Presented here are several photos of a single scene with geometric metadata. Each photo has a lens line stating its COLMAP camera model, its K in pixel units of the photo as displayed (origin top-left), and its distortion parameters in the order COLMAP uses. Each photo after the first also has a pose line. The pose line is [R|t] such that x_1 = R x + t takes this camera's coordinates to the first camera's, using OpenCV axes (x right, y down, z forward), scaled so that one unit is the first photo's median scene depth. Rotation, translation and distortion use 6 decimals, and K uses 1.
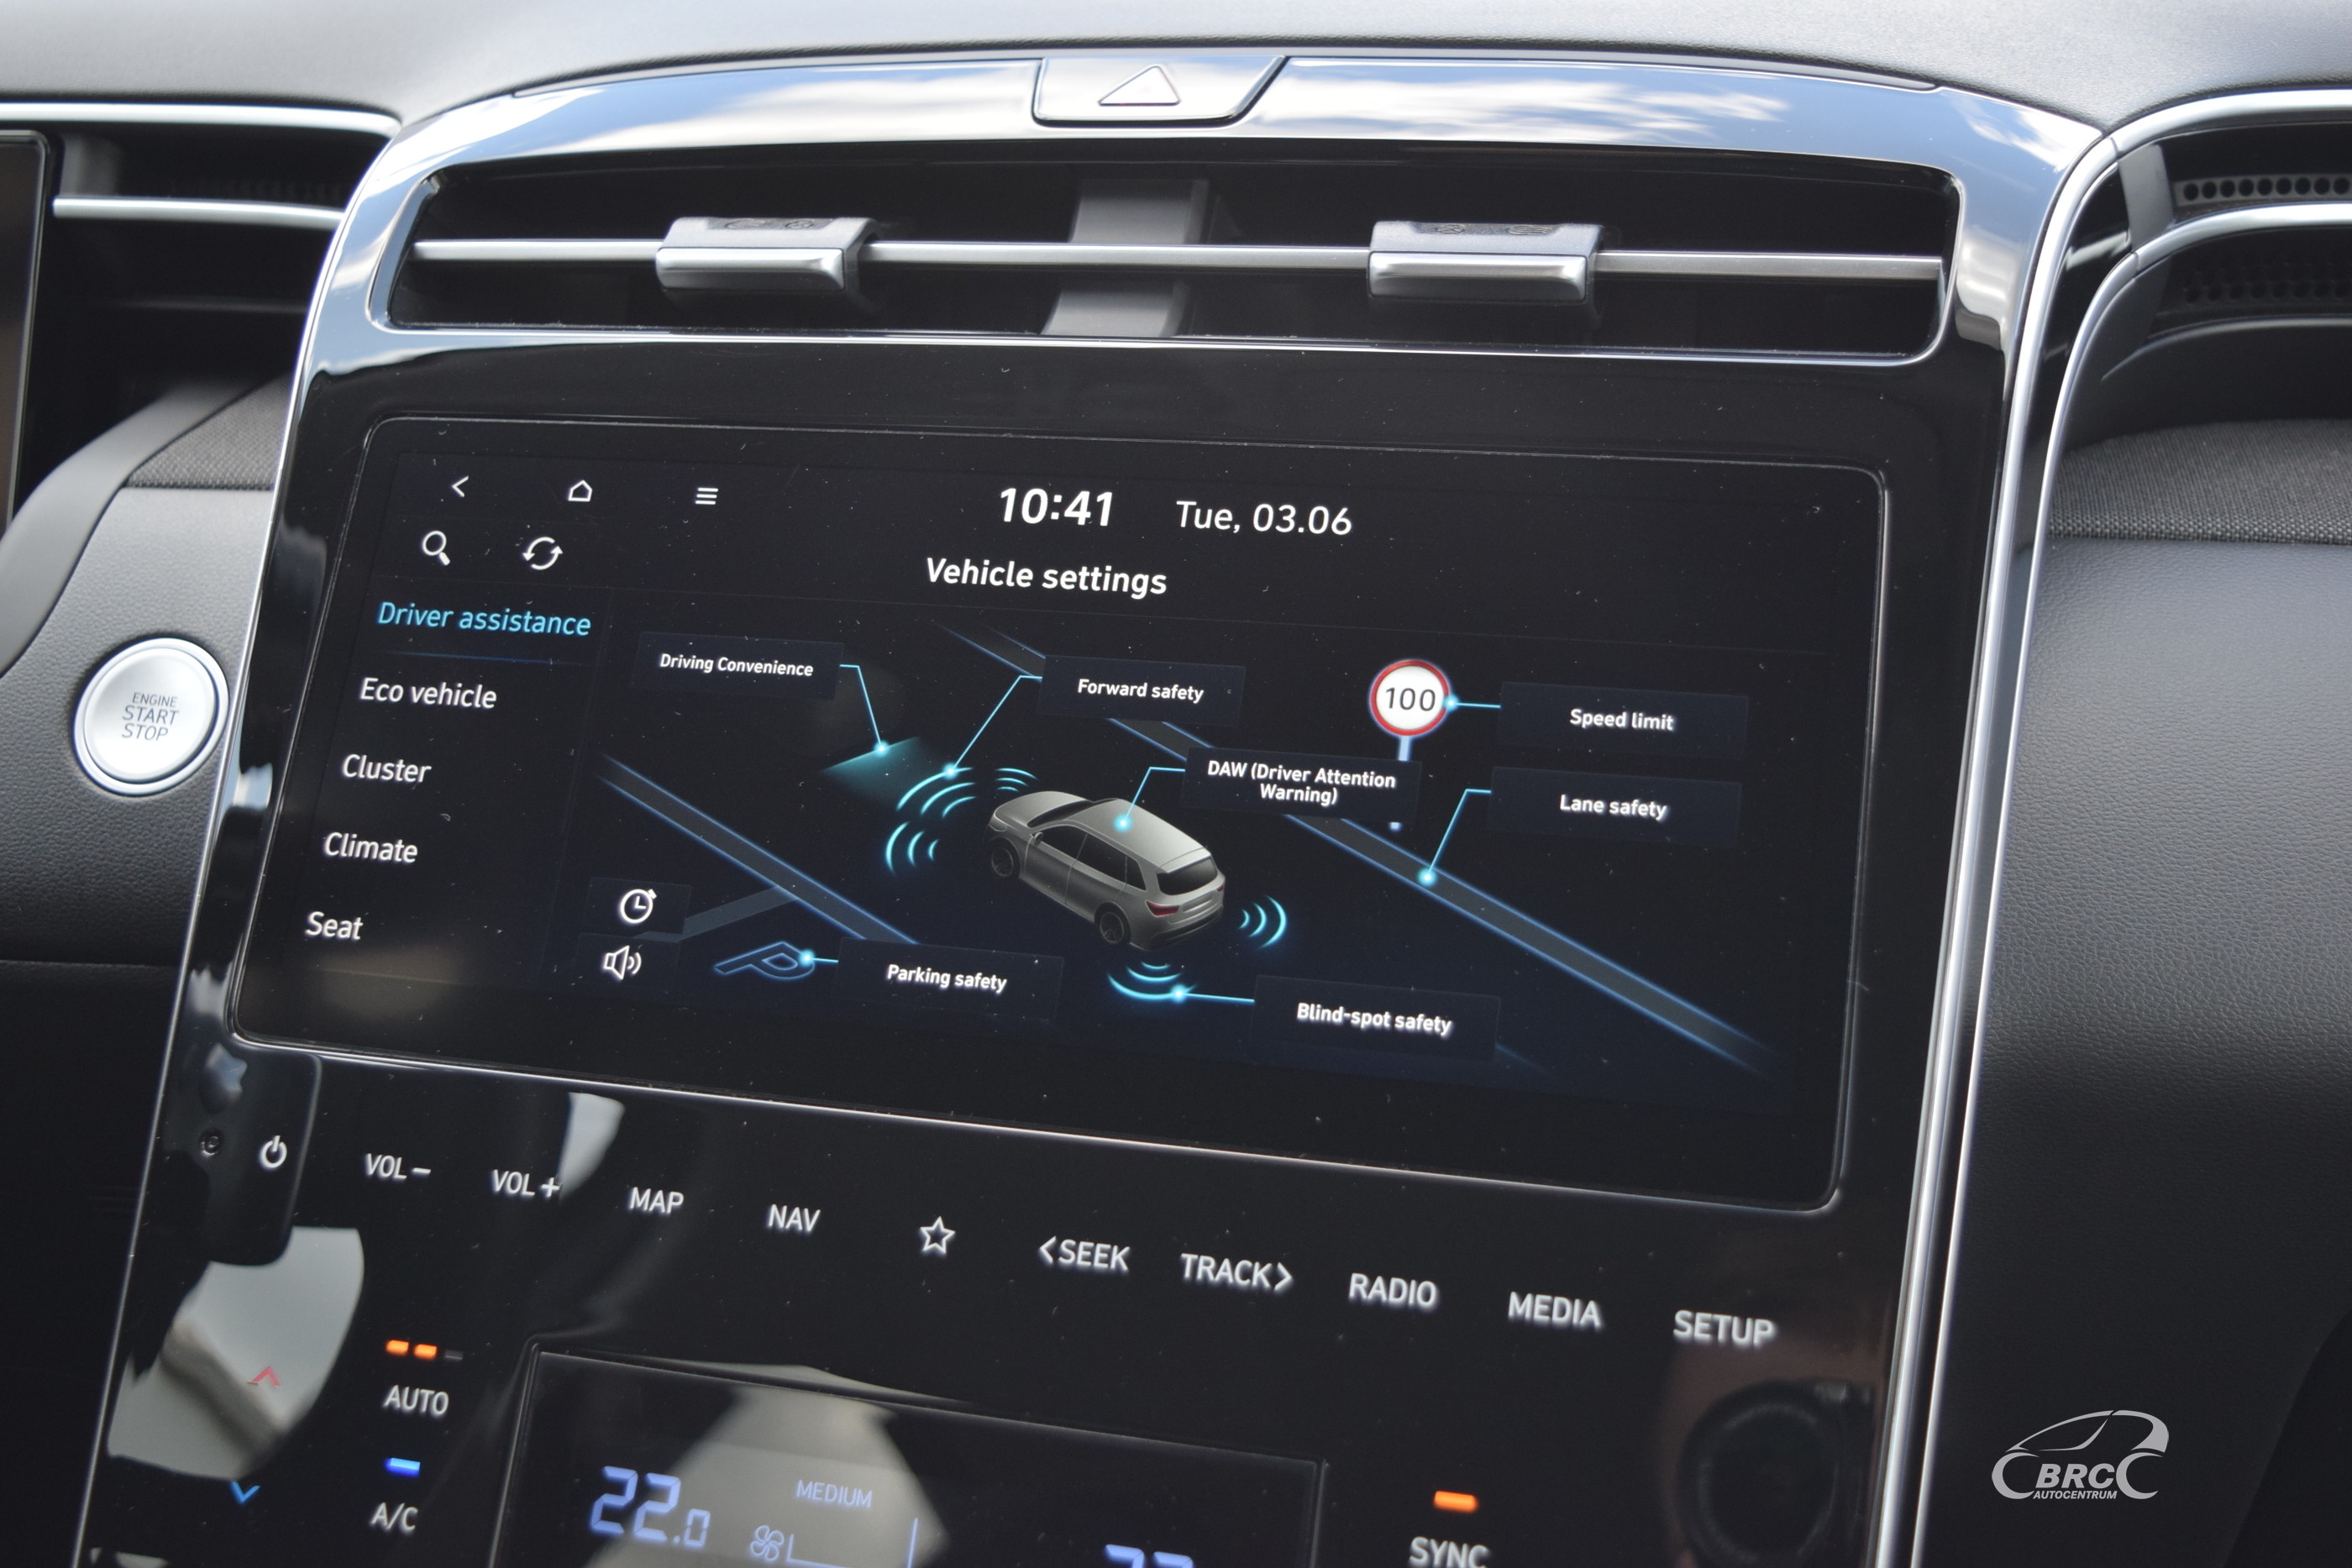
lens RADIAL K [[2477.3, 0, 1169.6], [0, 2477.3, 775.5], [0, 0, 1]] dist [-0.078195, 0.000000]
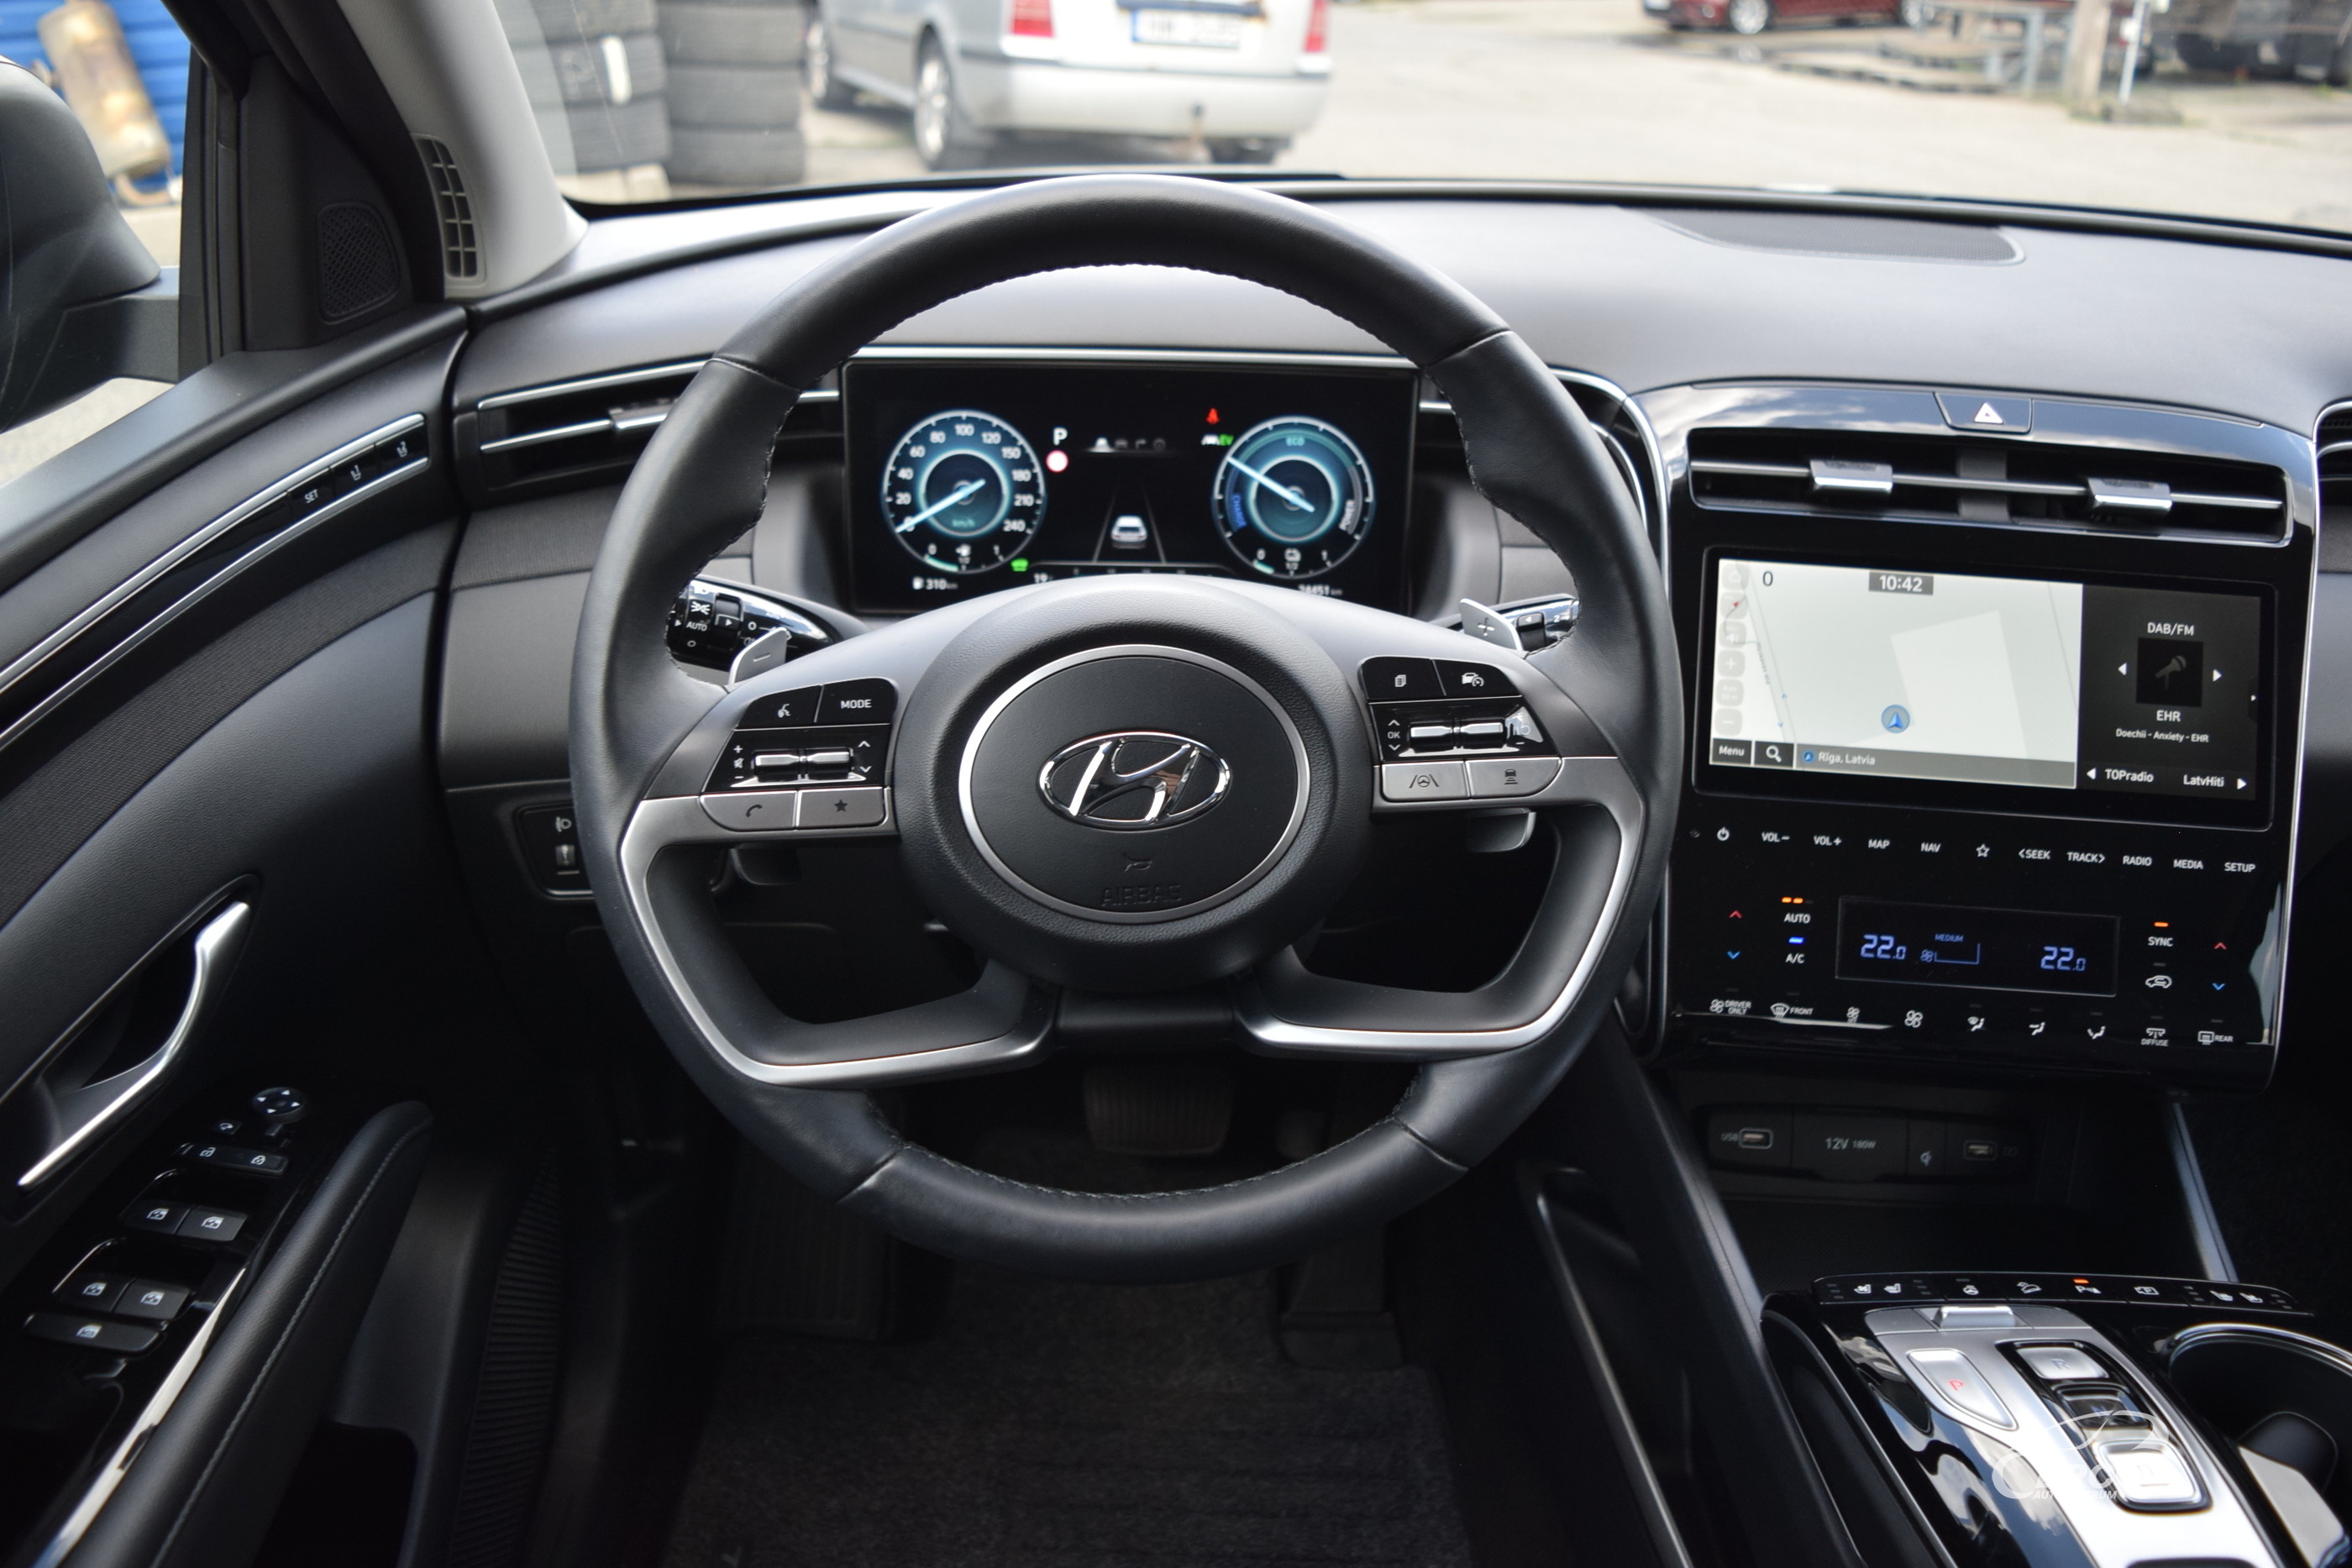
lens RADIAL K [[1826.5, 0, 1193.0], [0, 1826.5, 785.2], [0, 0, 1]] dist [-0.097459, 0.025284]
pose [[0.982115, -0.052332, 0.180862, -1.325876], [0.014208, 0.978457, 0.205961, -0.327436], [-0.187744, -0.199708, 0.961701, -0.830409]]
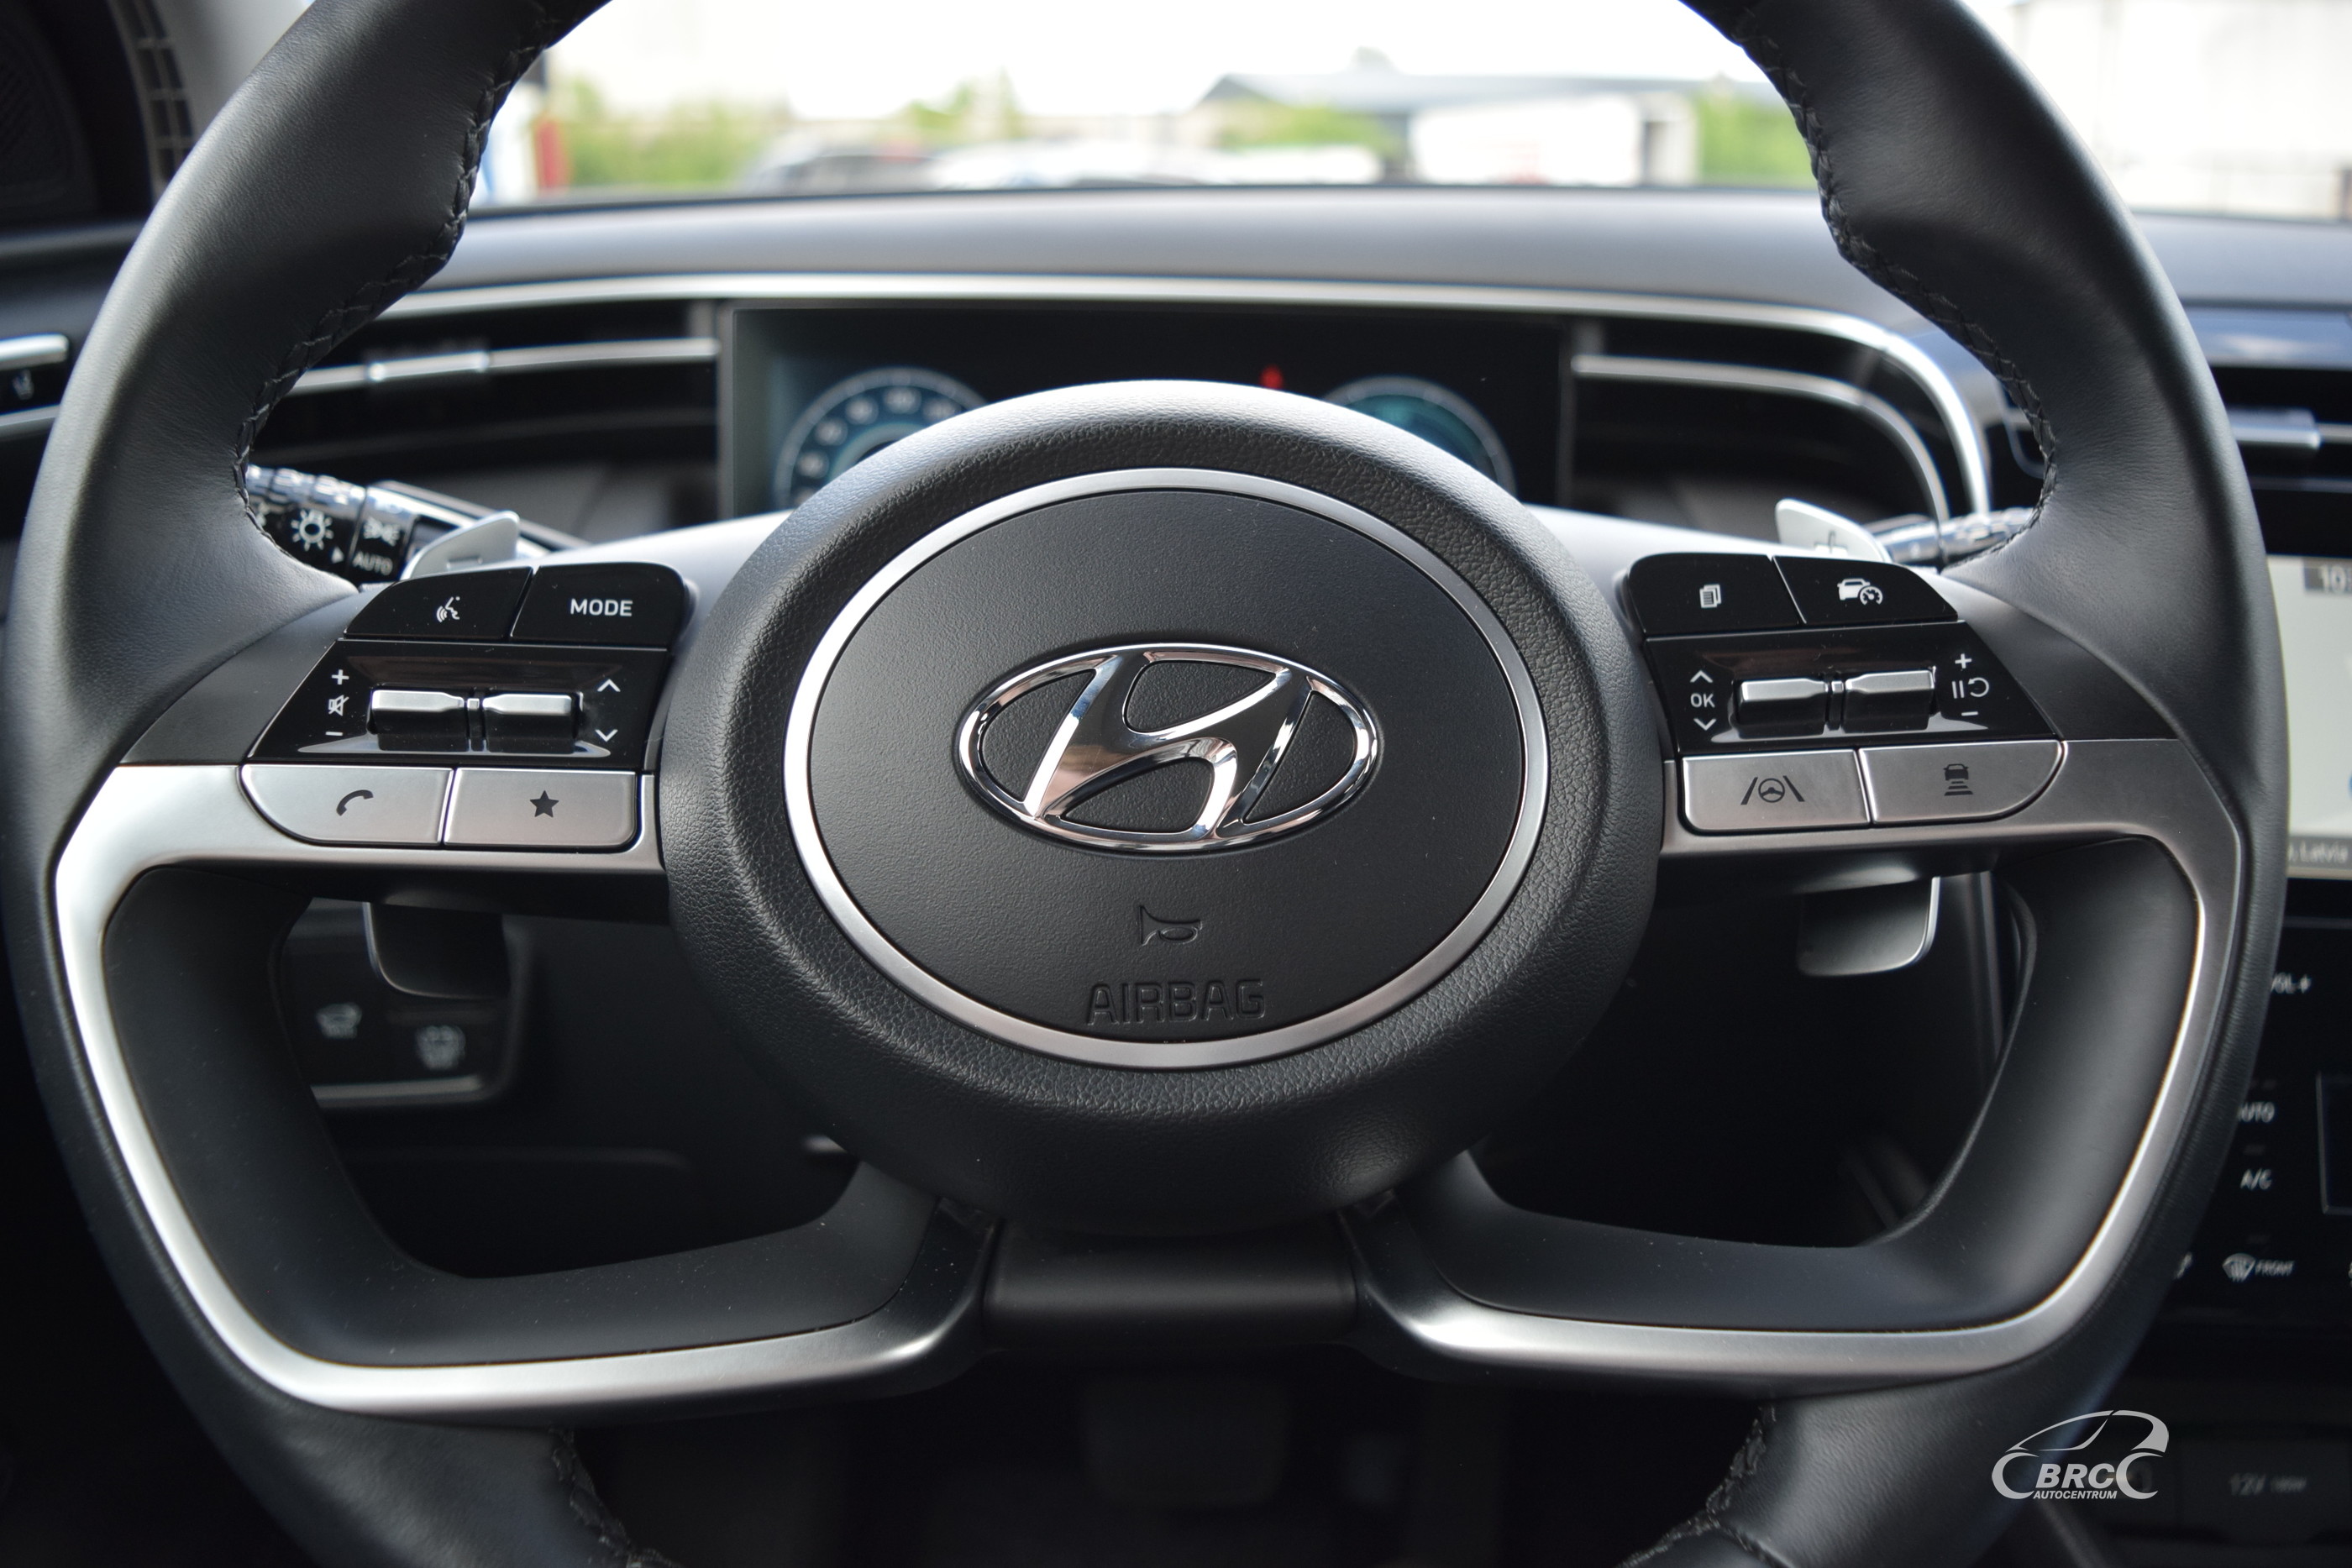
lens RADIAL K [[1826.5, 0, 1170.8], [0, 1826.5, 789.7], [0, 0, 1]] dist [-0.097459, 0.025284]
pose [[0.983547, 0.003664, 0.180616, -1.226503], [-0.009948, 0.999376, 0.033900, -0.033808], [-0.180379, -0.035139, 0.982969, -0.060574]]
